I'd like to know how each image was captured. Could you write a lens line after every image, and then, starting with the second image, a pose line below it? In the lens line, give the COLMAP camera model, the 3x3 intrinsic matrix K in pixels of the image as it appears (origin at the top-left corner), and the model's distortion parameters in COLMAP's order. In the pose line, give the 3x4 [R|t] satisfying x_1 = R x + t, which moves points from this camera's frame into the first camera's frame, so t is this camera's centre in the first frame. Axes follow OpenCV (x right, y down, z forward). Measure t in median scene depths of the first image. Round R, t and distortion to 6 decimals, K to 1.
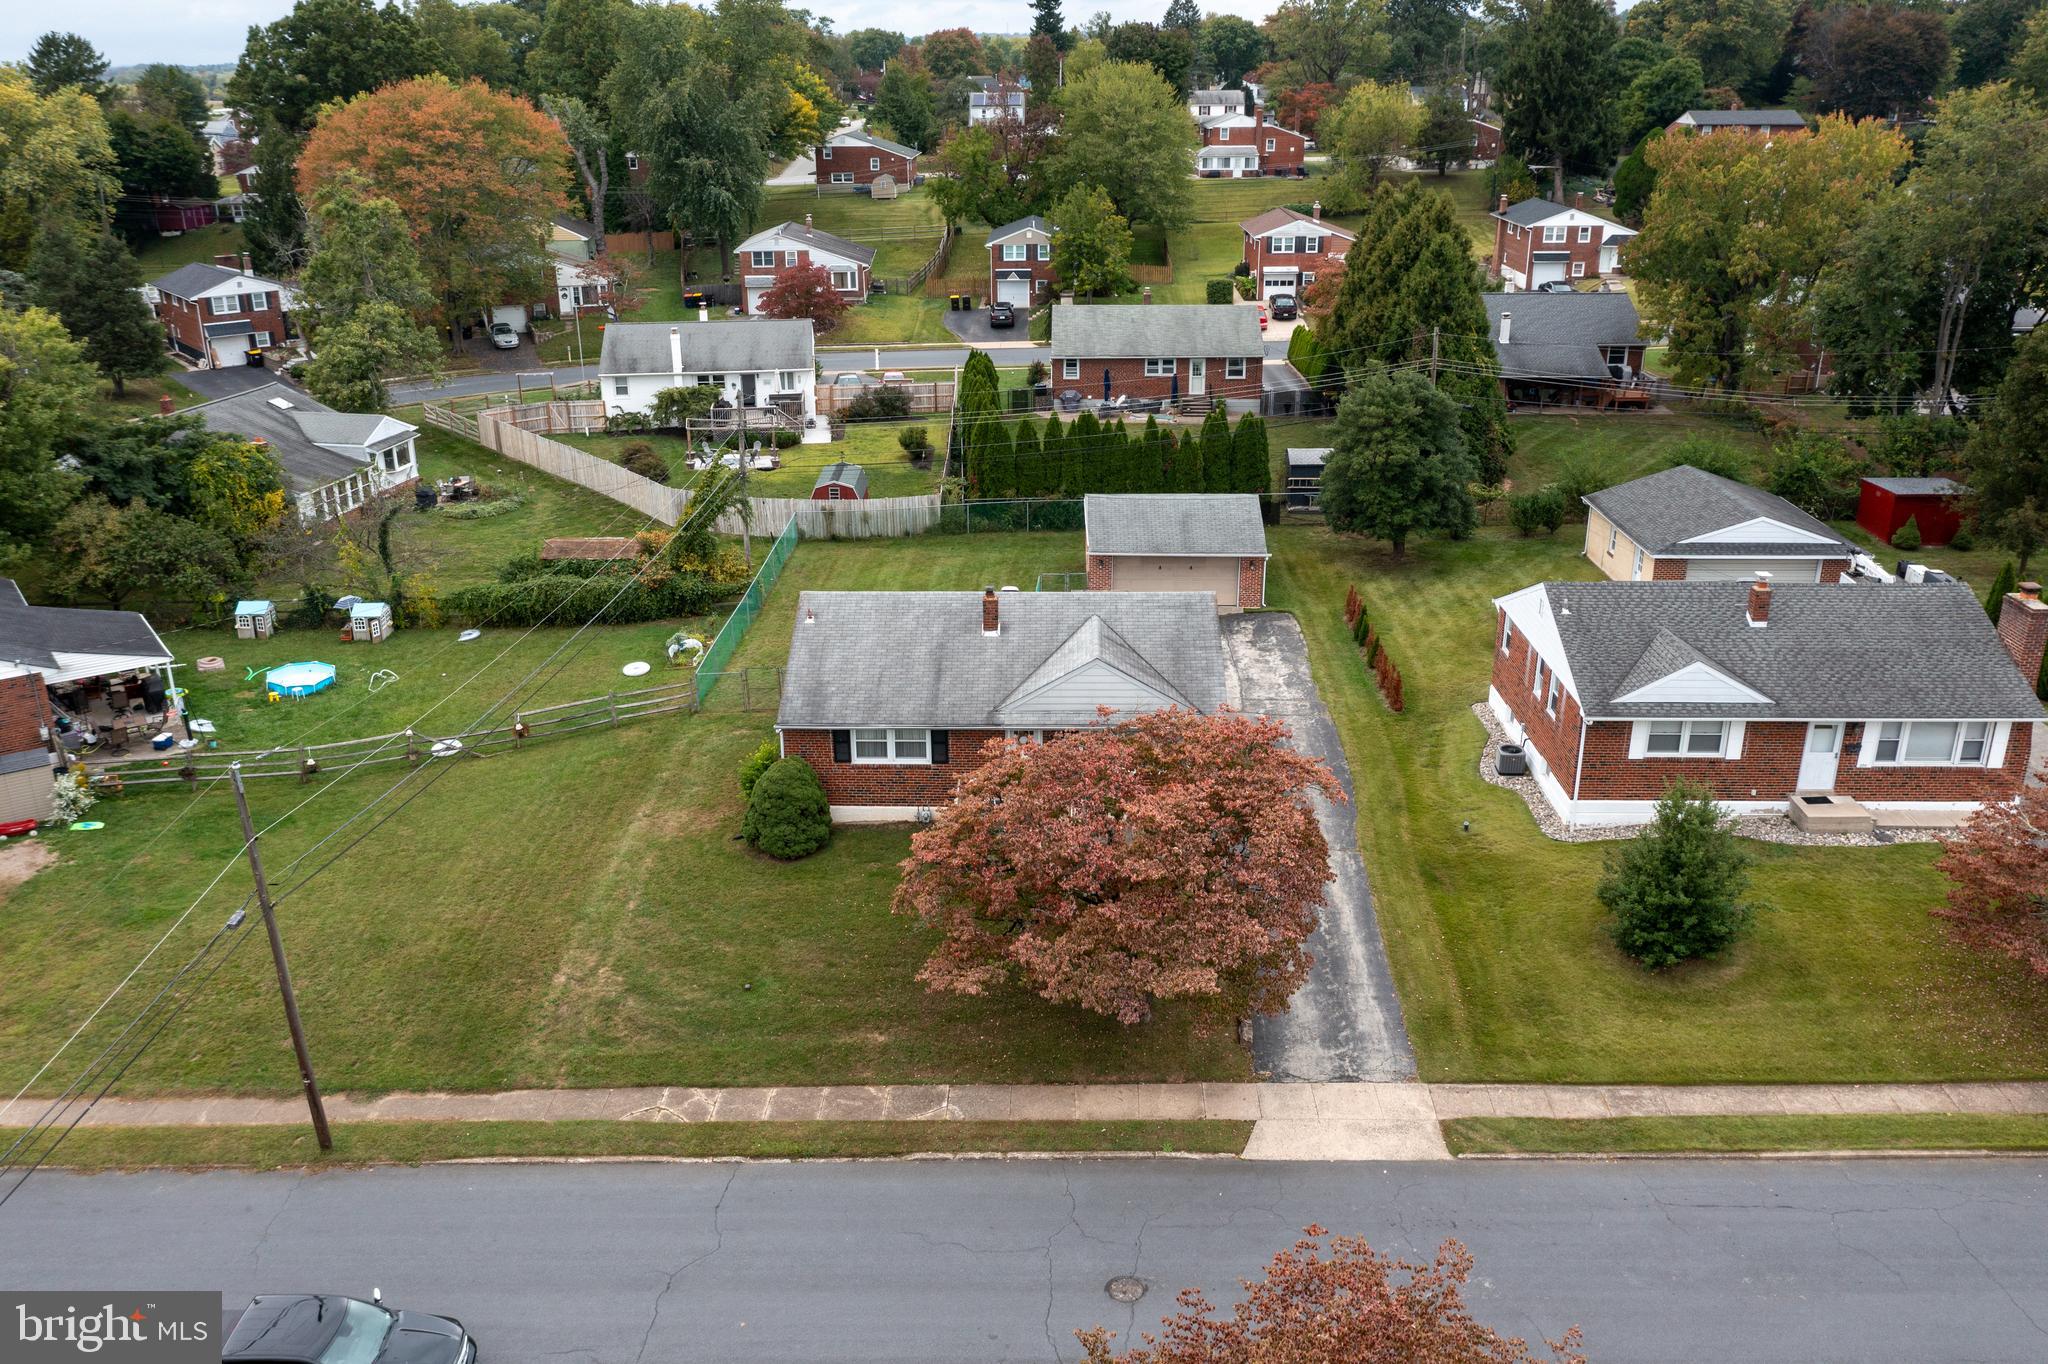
lens RADIAL K [[1625.7, 0, 1013.8], [0, 1625.7, 679.2], [0, 0, 1]] dist [-0.014490, 0.003512]
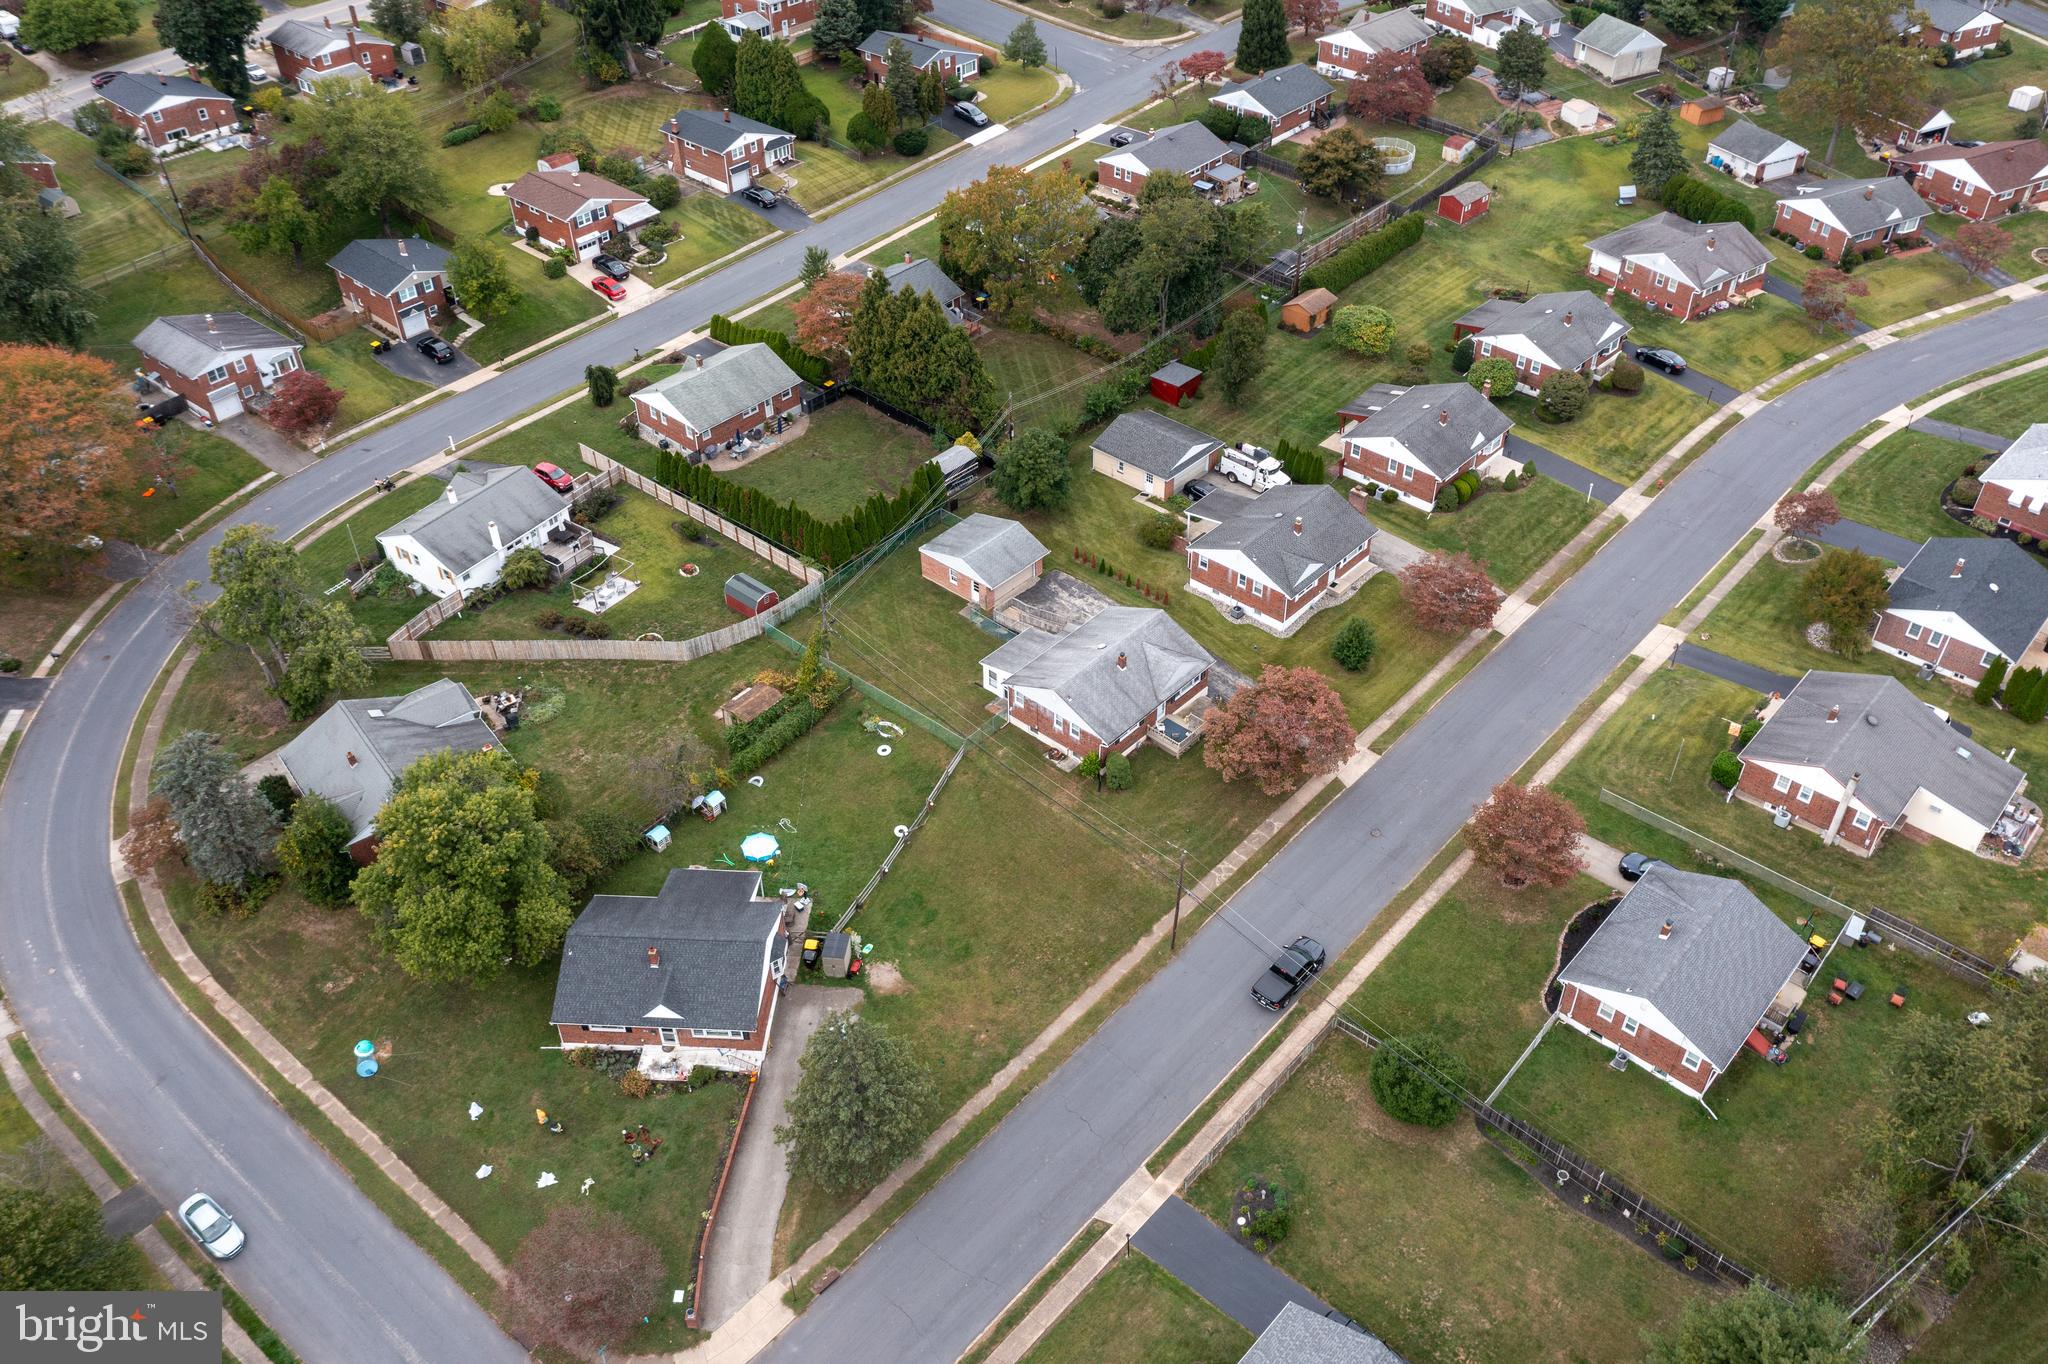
lens RADIAL K [[1609.5, 0, 1014.1], [0, 1609.5, 681.7], [0, 0, 1]] dist [-0.009786, 0.002667]
pose [[0.651580, -0.489360, 0.579629, -0.829451], [0.282800, 0.865716, 0.412989, -0.572102], [-0.703895, -0.105176, 0.702474, -0.327496]]
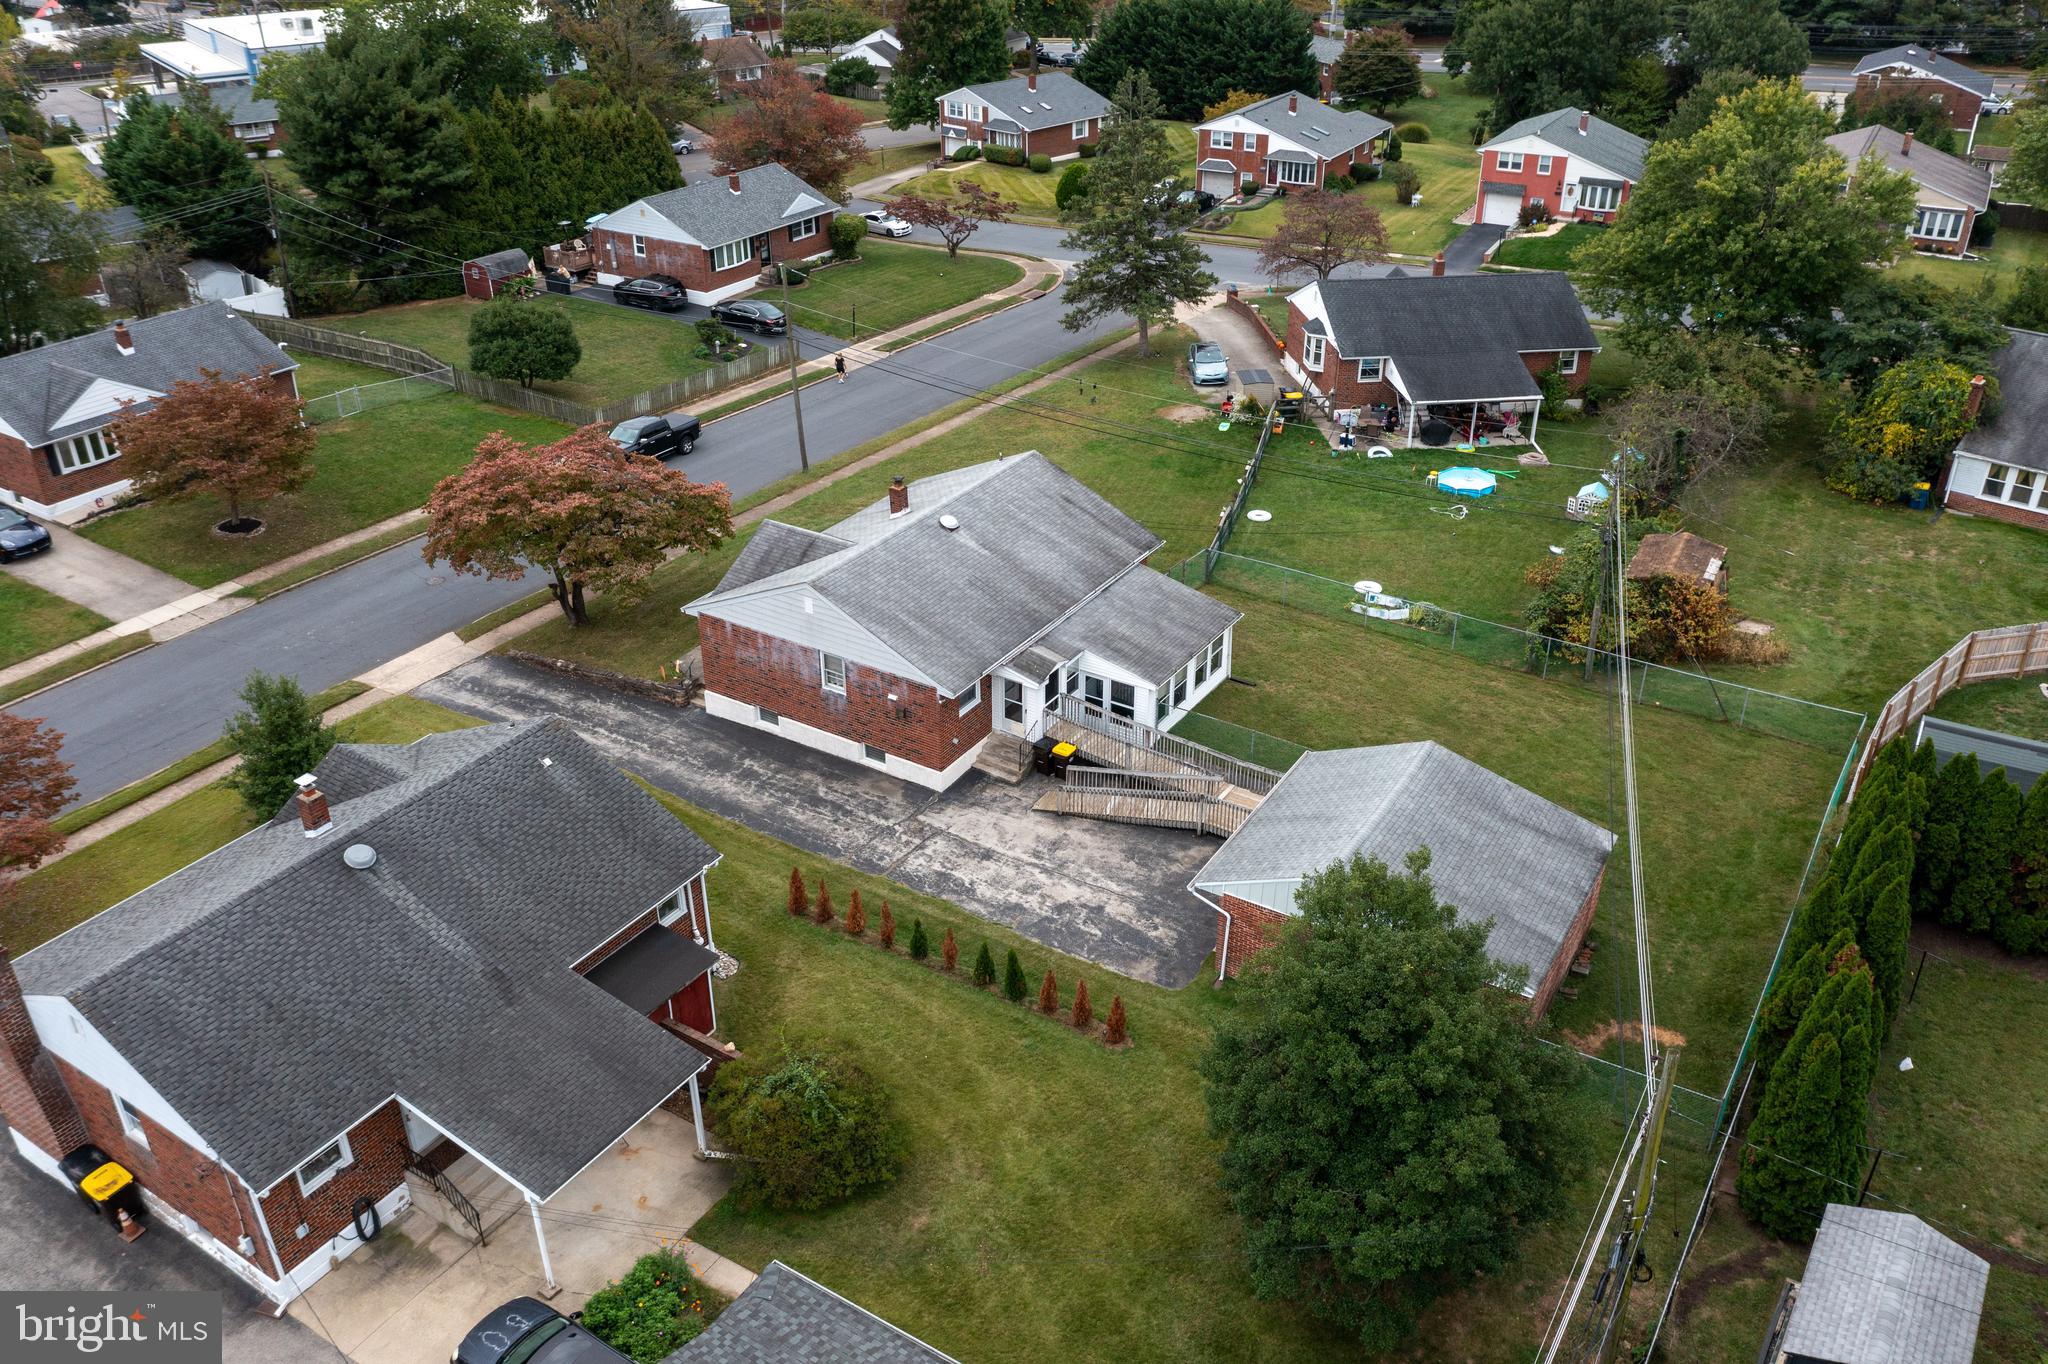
lens RADIAL K [[1618.2, 0, 1010.0], [0, 1618.2, 674.6], [0, 0, 1]] dist [-0.020039, 0.014322]
pose [[-0.516803, 0.423364, -0.744096, 0.434783], [-0.292535, 0.729517, 0.618246, -0.349132], [0.804573, 0.537185, -0.253168, 0.744879]]
